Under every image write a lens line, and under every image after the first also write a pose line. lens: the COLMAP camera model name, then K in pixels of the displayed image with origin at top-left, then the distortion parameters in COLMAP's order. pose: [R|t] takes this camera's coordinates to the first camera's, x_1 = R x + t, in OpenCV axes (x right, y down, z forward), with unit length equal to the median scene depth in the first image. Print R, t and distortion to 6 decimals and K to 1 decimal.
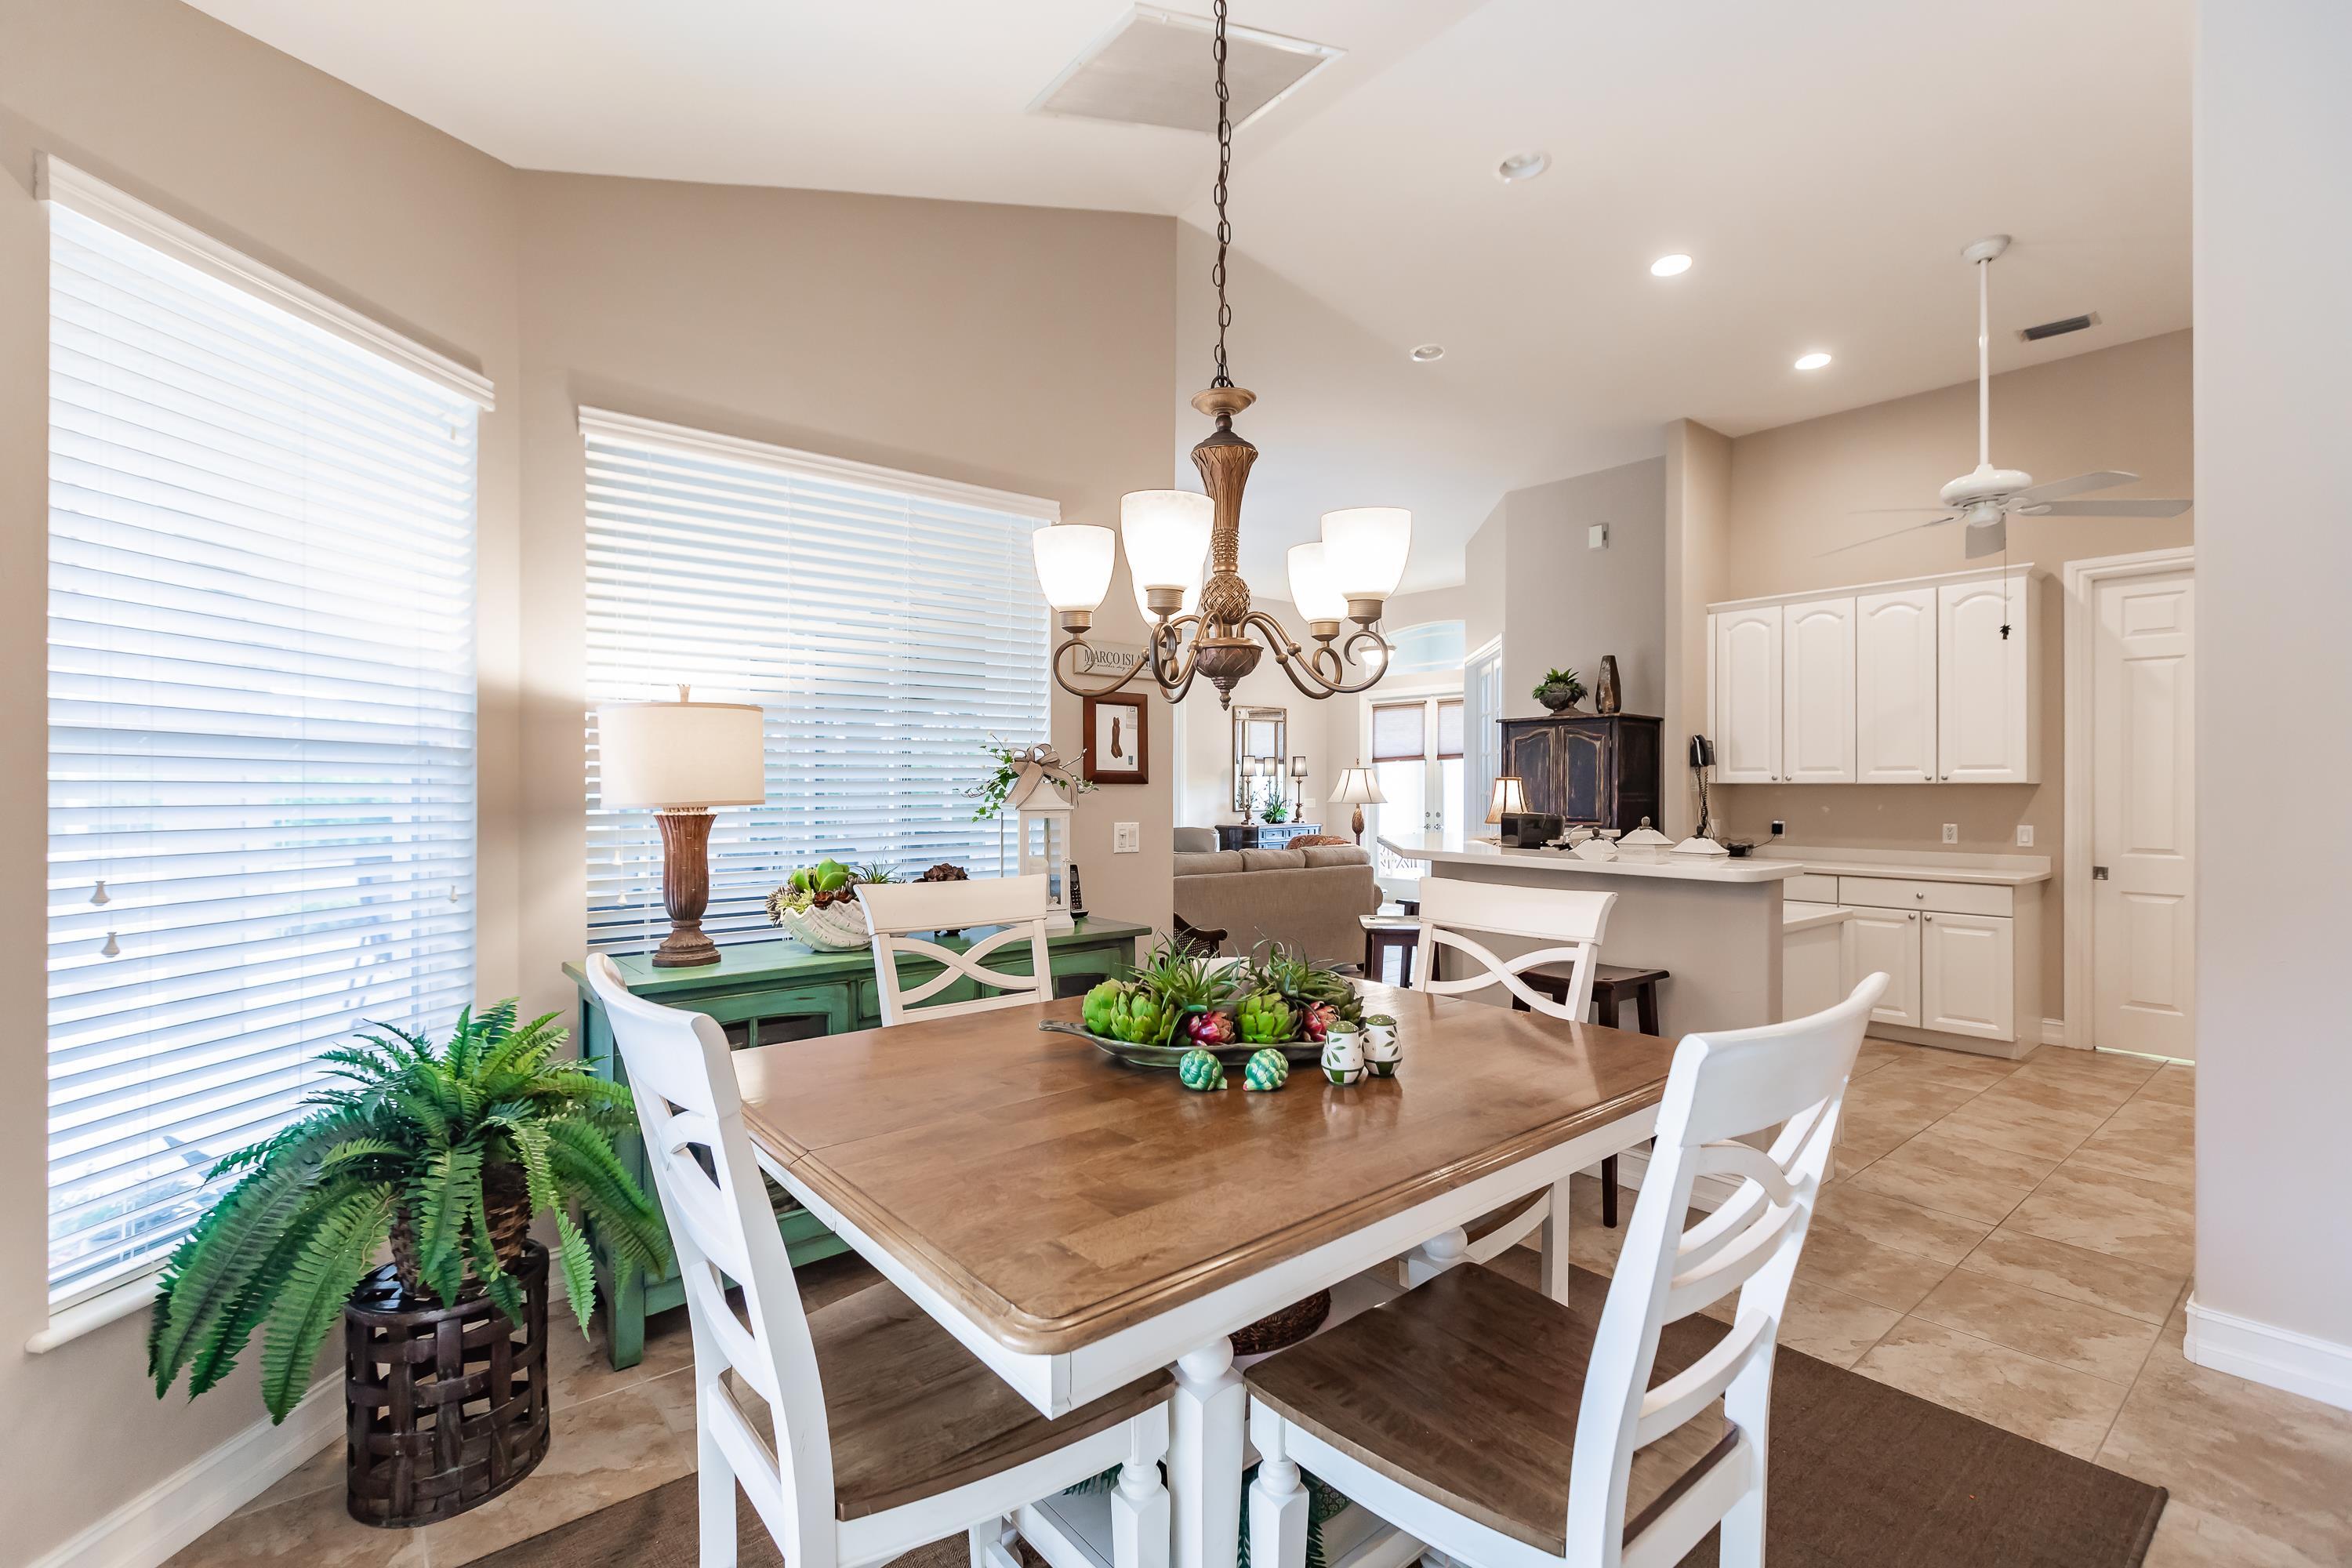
lens RADIAL K [[1068.2, 0, 1167.5], [0, 1068.2, 777.9], [0, 0, 1]] dist [-0.002405, -0.001530]
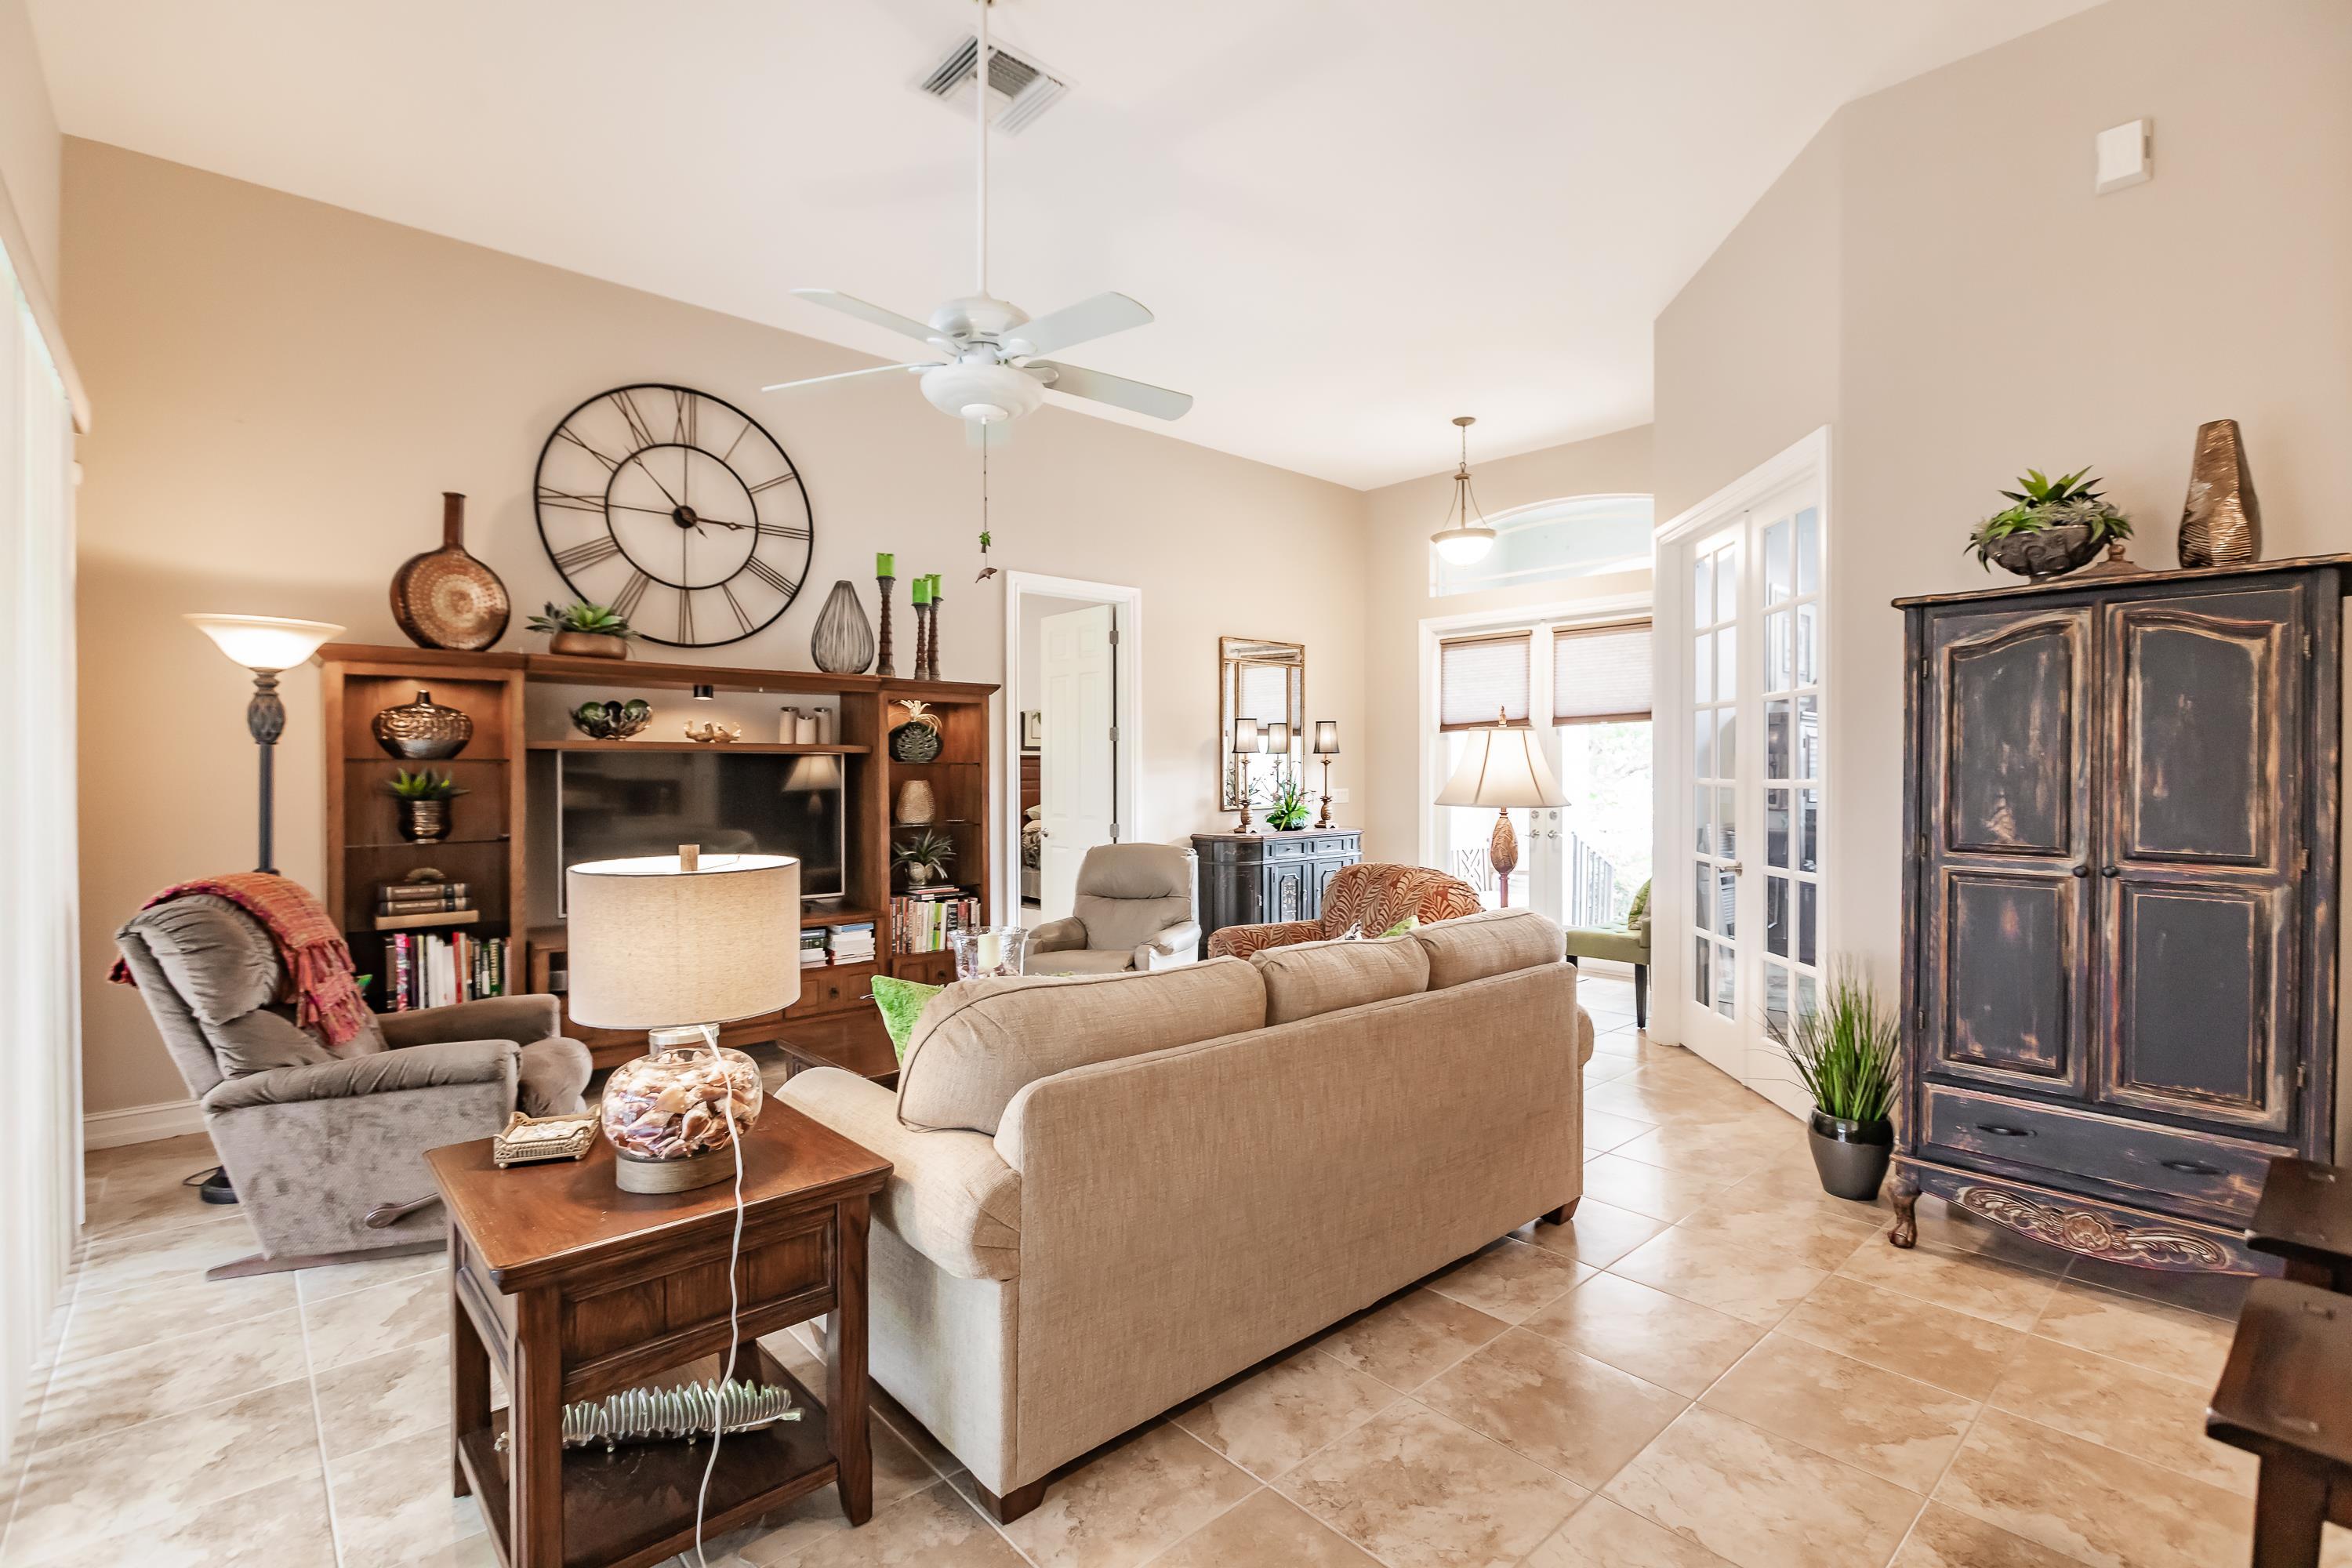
lens RADIAL K [[1068.2, 0, 1198.9], [0, 1068.2, 775.7], [0, 0, 1]] dist [-0.002405, -0.001530]
pose [[0.998826, -0.005268, 0.048164, 0.035190], [0.004640, 0.999903, 0.013135, 0.004999], [-0.048229, -0.012896, 0.998753, 0.701839]]
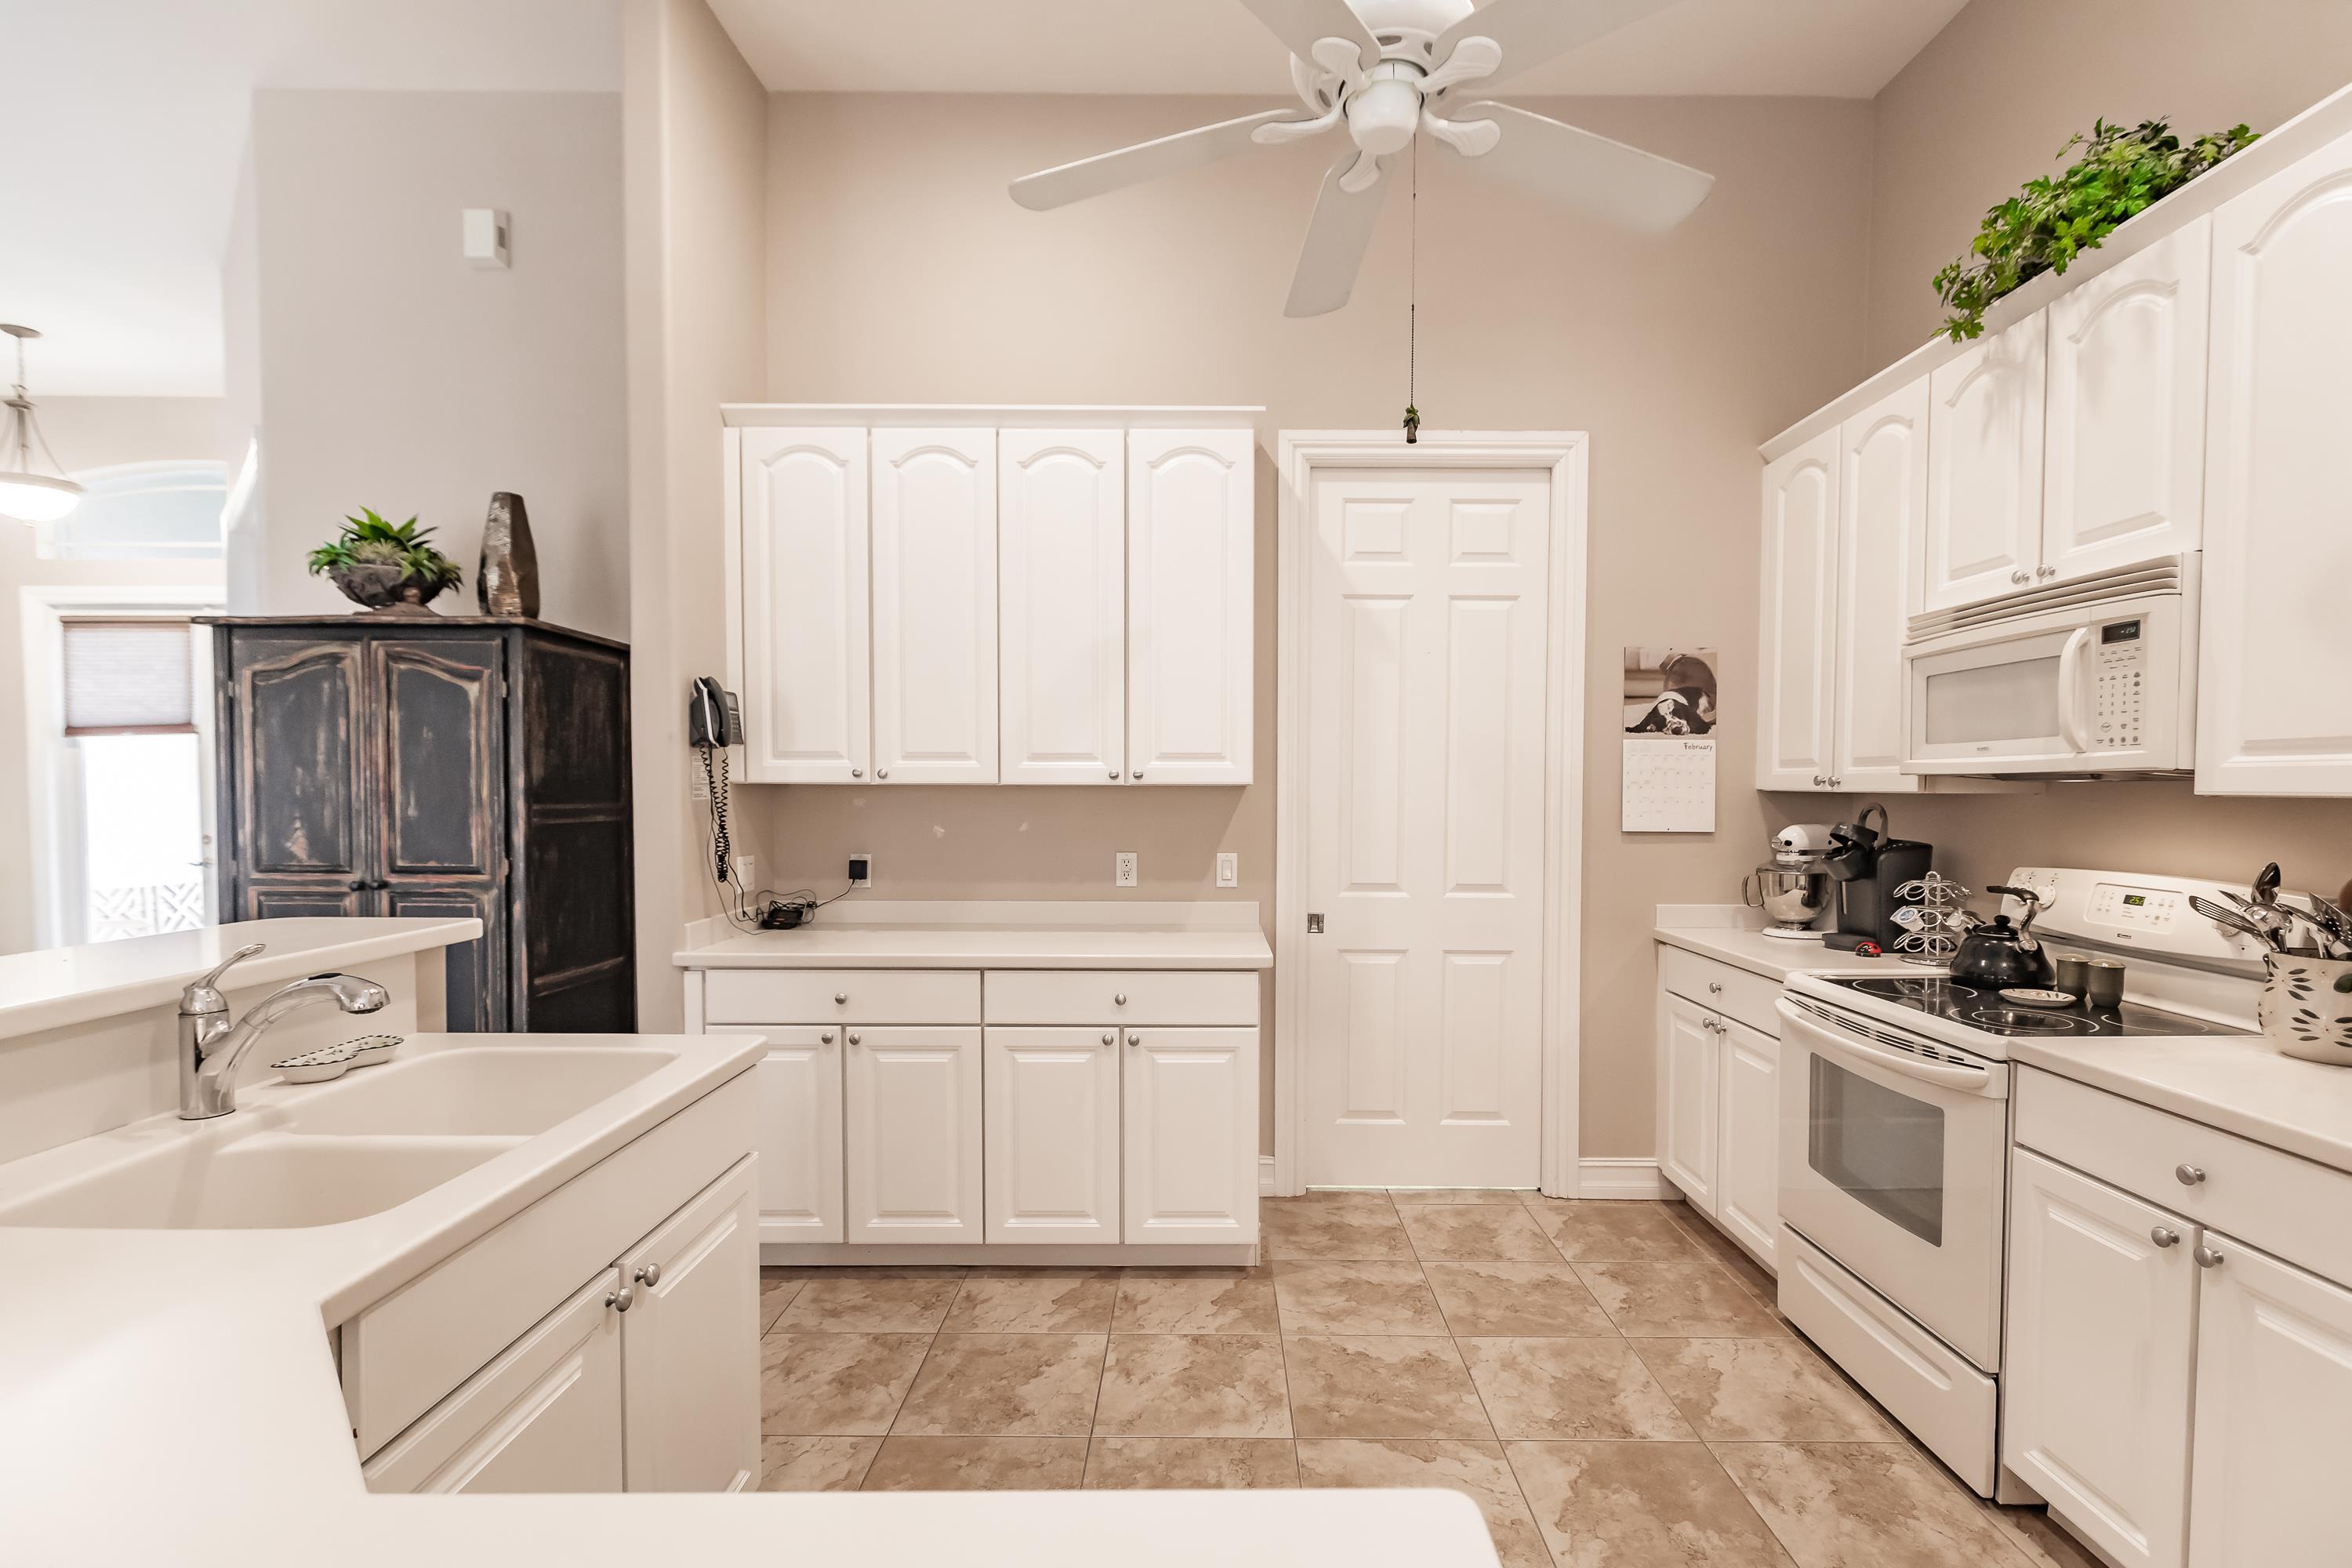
lens RADIAL K [[1068.2, 0, 1181.1], [0, 1068.2, 835.9], [0, 0, 1]] dist [-0.002405, -0.001530]
pose [[0.647296, -0.038215, 0.761280, 0.276833], [-0.008340, 0.998328, 0.057205, -0.000510], [-0.762193, -0.043377, 0.645894, 0.544222]]
